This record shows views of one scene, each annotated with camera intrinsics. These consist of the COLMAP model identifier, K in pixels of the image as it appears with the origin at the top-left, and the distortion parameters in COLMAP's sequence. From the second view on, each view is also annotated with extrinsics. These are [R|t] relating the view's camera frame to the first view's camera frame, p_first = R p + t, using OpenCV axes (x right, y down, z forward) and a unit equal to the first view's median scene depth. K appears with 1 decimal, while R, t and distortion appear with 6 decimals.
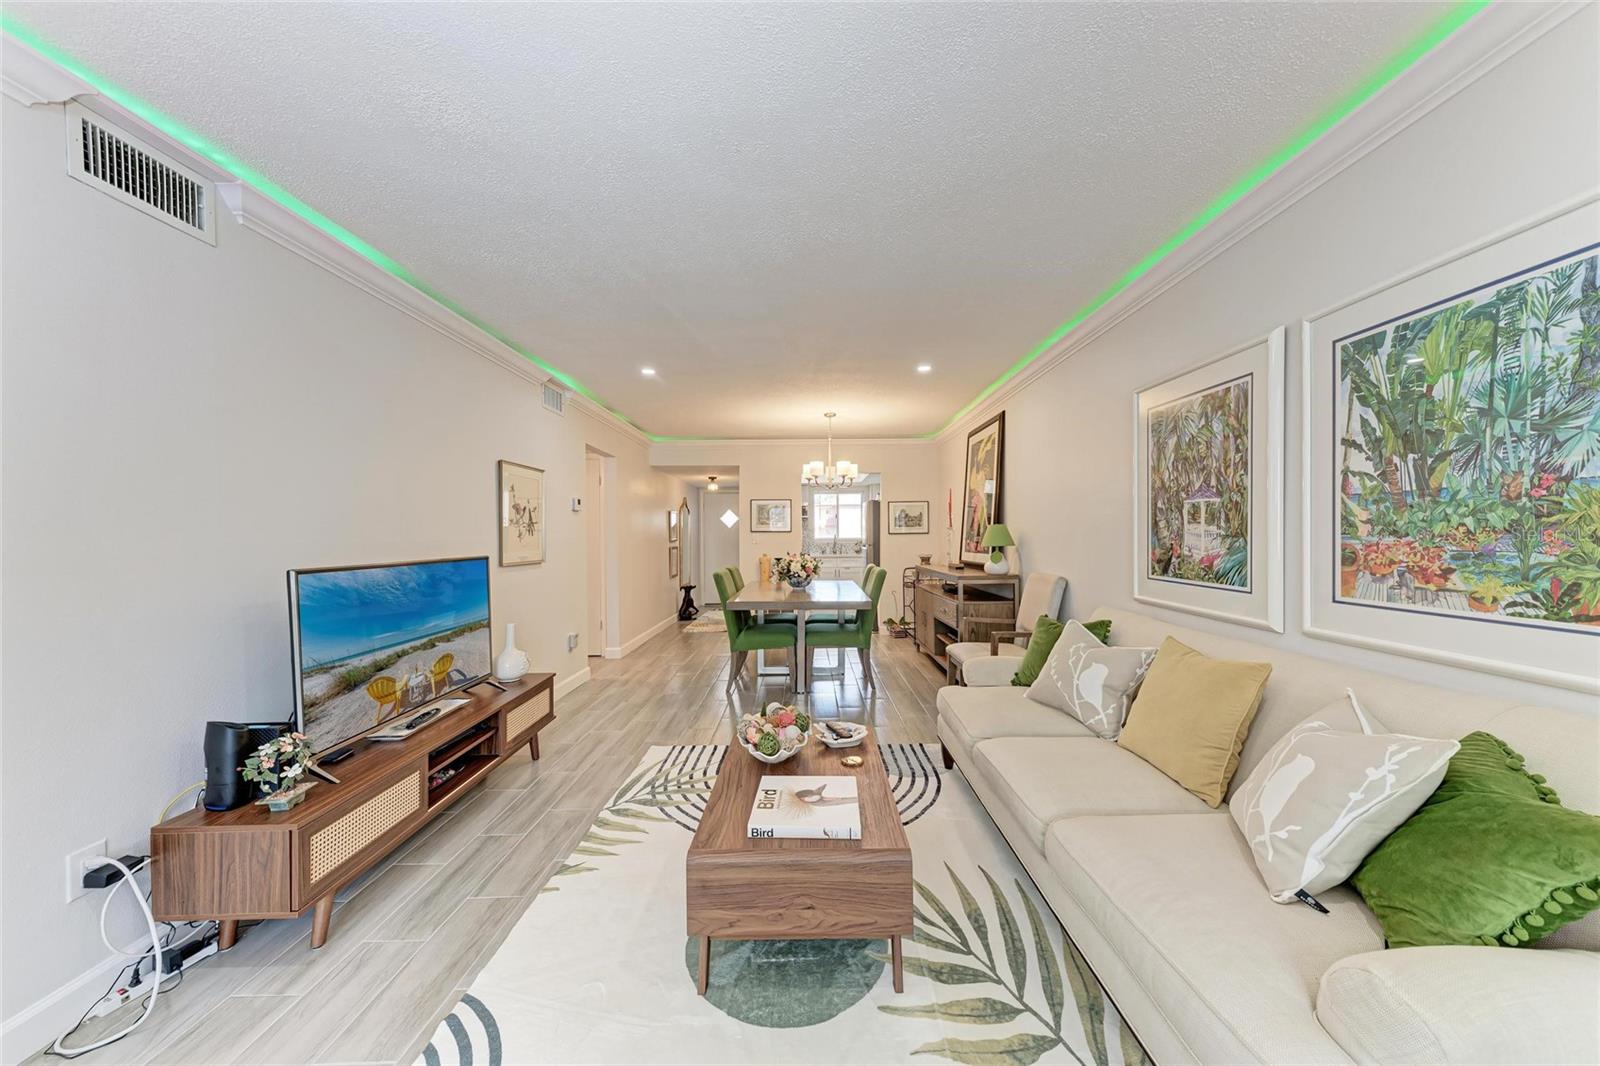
lens RADIAL K [[545.7, 0, 803.8], [0, 545.7, 538.1], [0, 0, 1]] dist [0.013844, -0.000349]
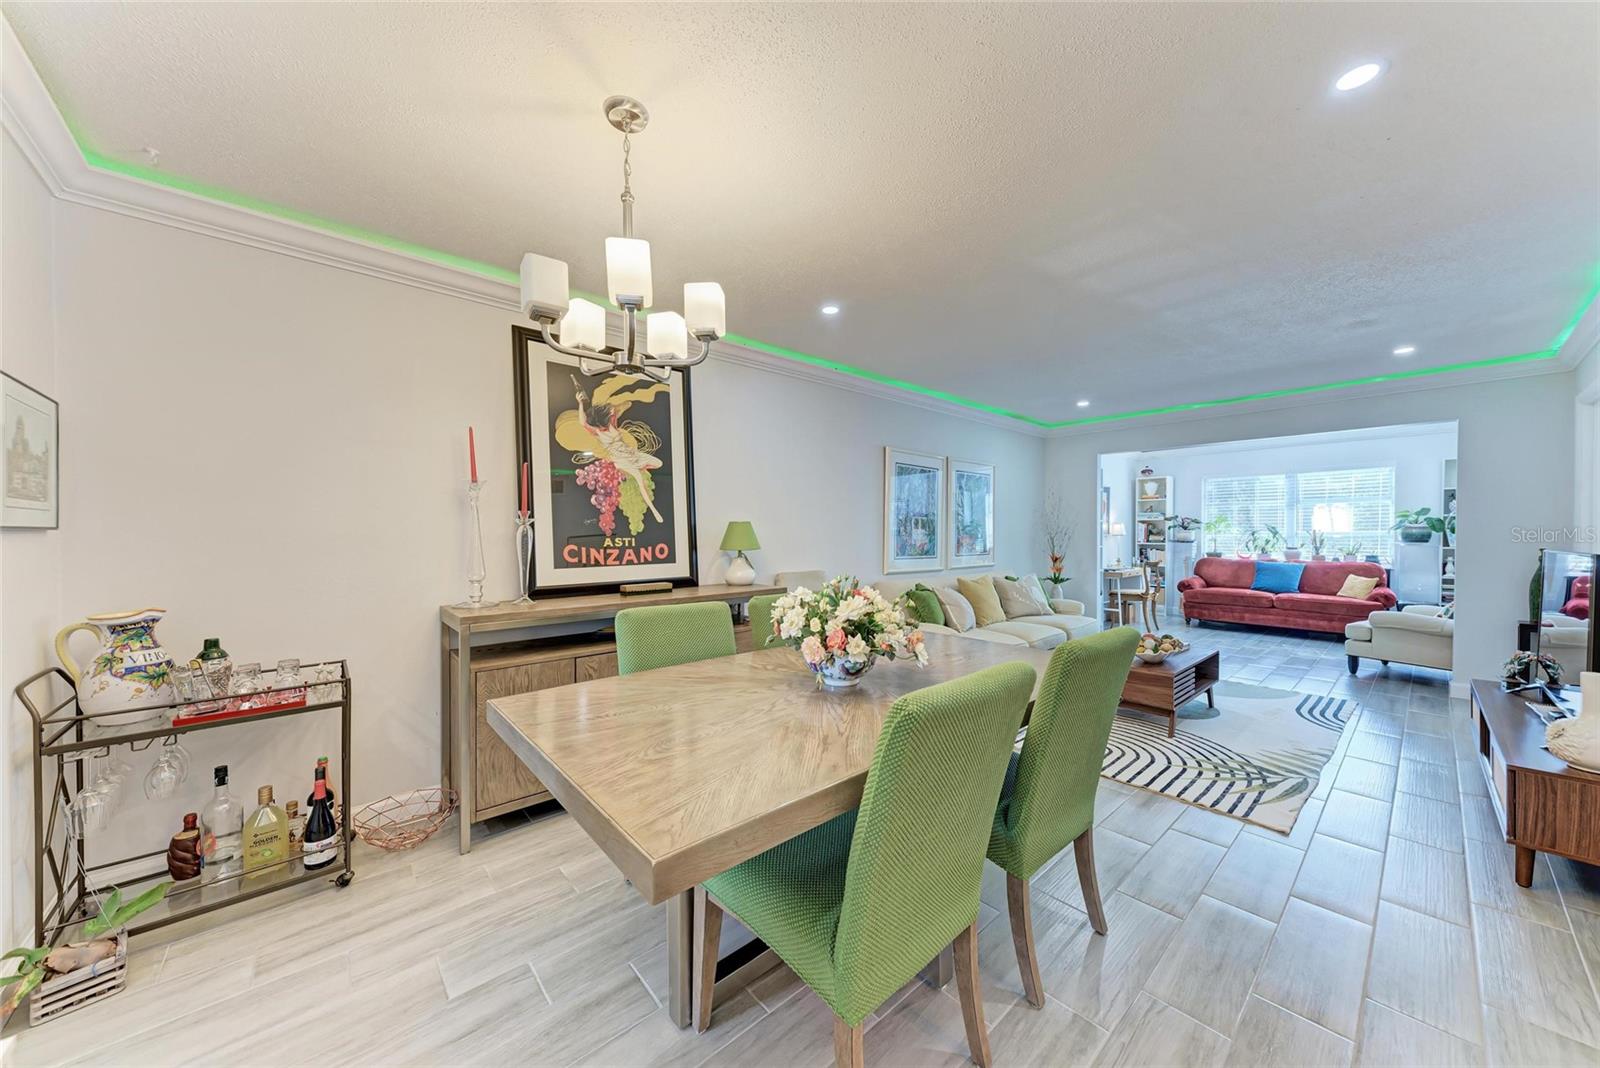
lens RADIAL K [[555.3, 0, 808.8], [0, 555.3, 535.9], [0, 0, 1]] dist [0.009962, -0.000075]
pose [[-0.669617, 0.009961, 0.742640, -0.584765], [0.014318, 0.999897, -0.000502, -0.004001], [-0.742569, 0.010297, -0.669691, 2.787683]]
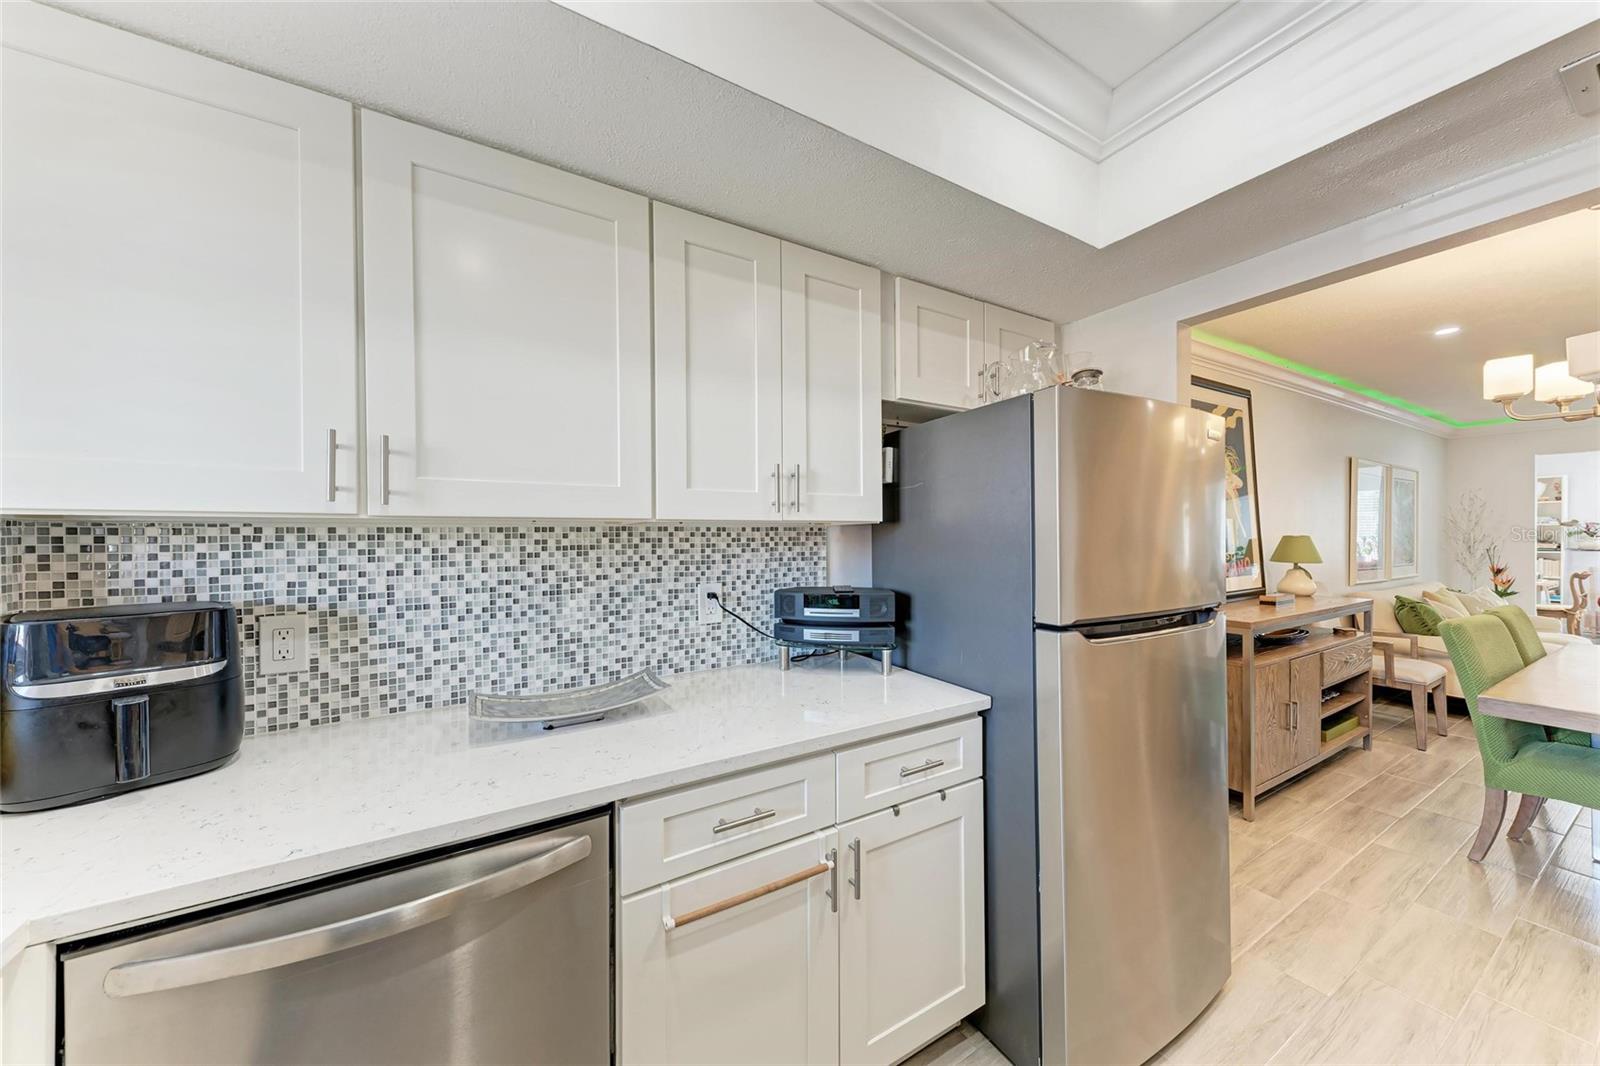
lens RADIAL K [[565.9, 0, 836.0], [0, 565.9, 533.5], [0, 0, 1]] dist [0.014503, -0.000210]
pose [[-0.542673, 0.010930, 0.839873, -0.006117], [0.011260, 0.999920, -0.005738, -0.059455], [-0.839869, 0.006343, -0.542753, 3.919980]]
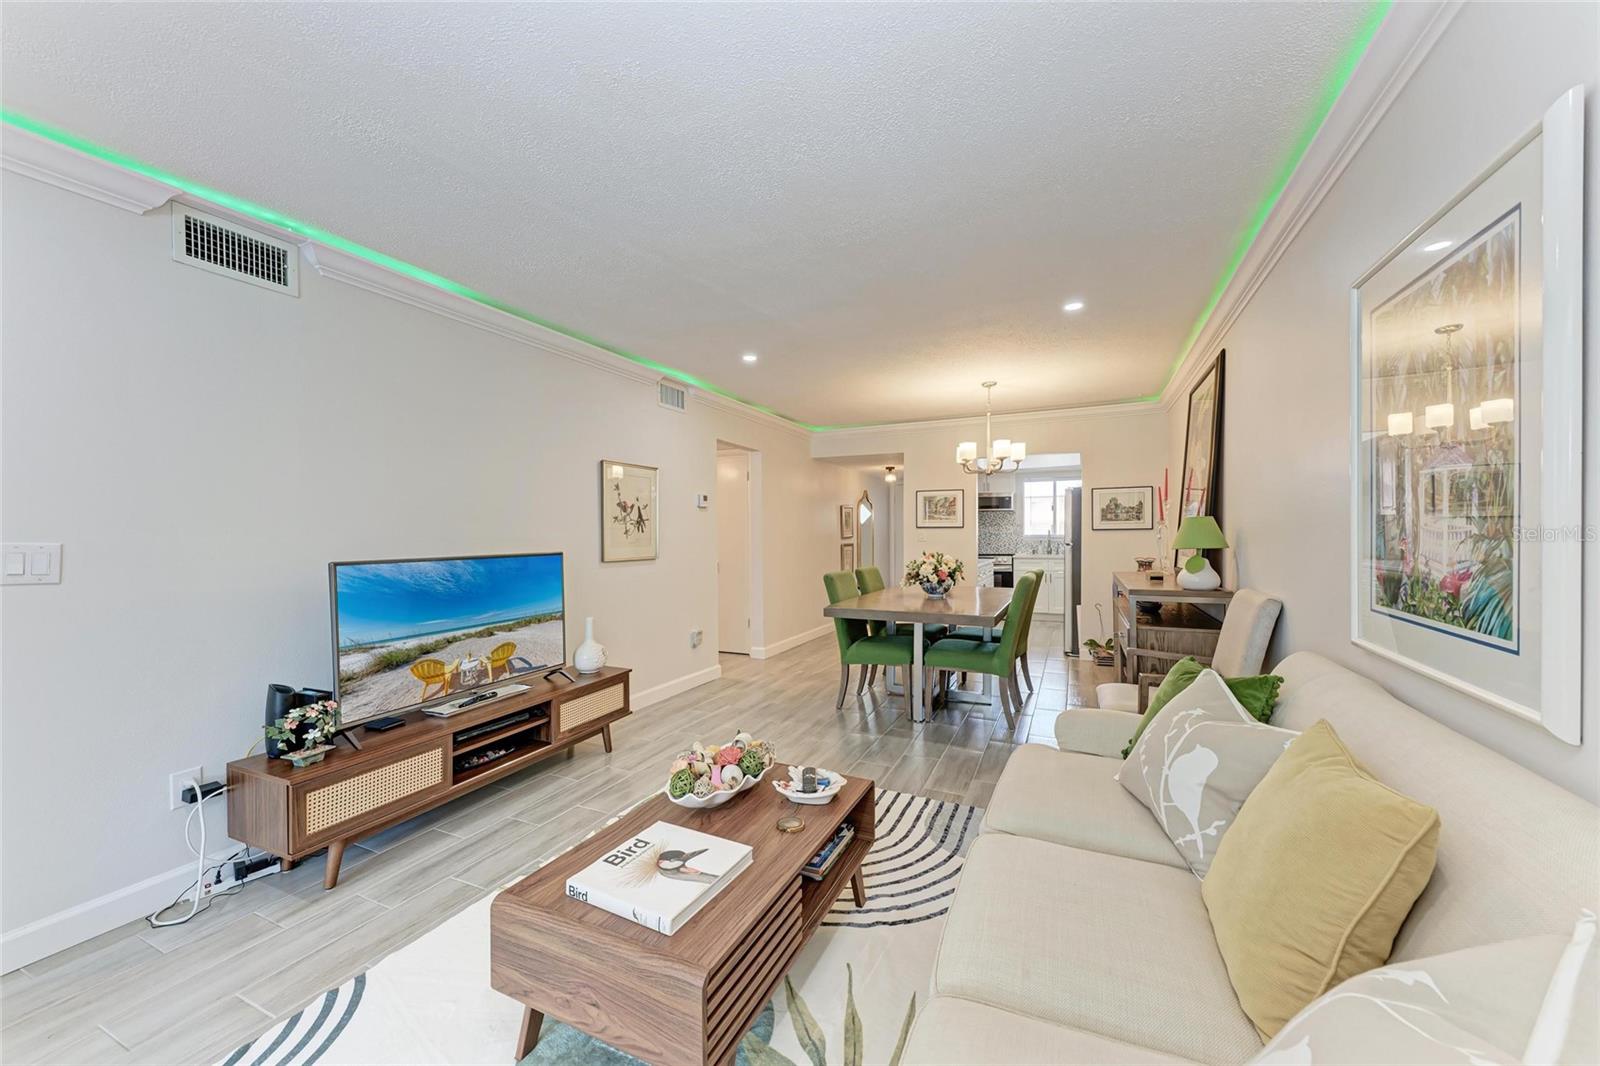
lens RADIAL K [[584.4, 0, 805.5], [0, 584.4, 537.8], [0, 0, 1]] dist [0.014482, 0.000047]
pose [[0.907266, 0.005382, -0.420523, 0.412657], [-0.002635, 0.999971, 0.007114, -0.005065], [0.420549, -0.005346, 0.907254, 0.230139]]
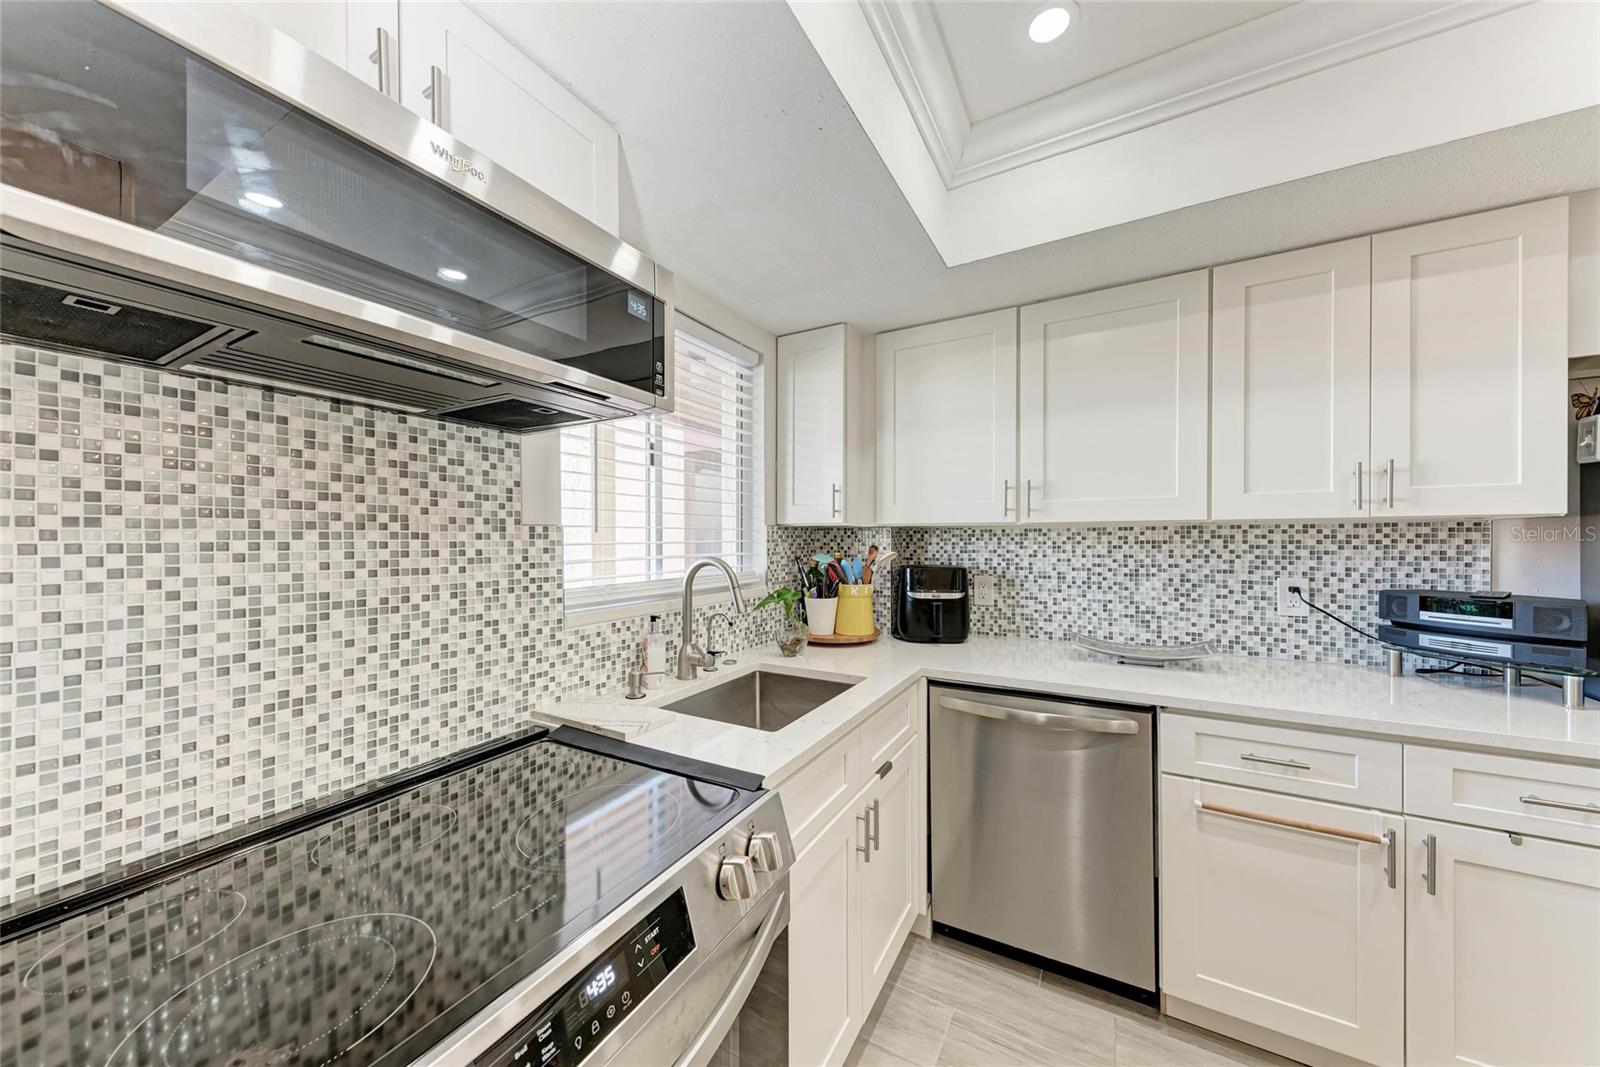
lens RADIAL K [[532.2, 0, 795.0], [0, 532.2, 550.2], [0, 0, 1]] dist [0.026005, -0.006530]
pose [[0.488356, -0.020005, 0.872415, -0.293660], [0.007565, 0.999797, 0.018691, -0.057371], [-0.872612, -0.002528, 0.488408, 3.888023]]
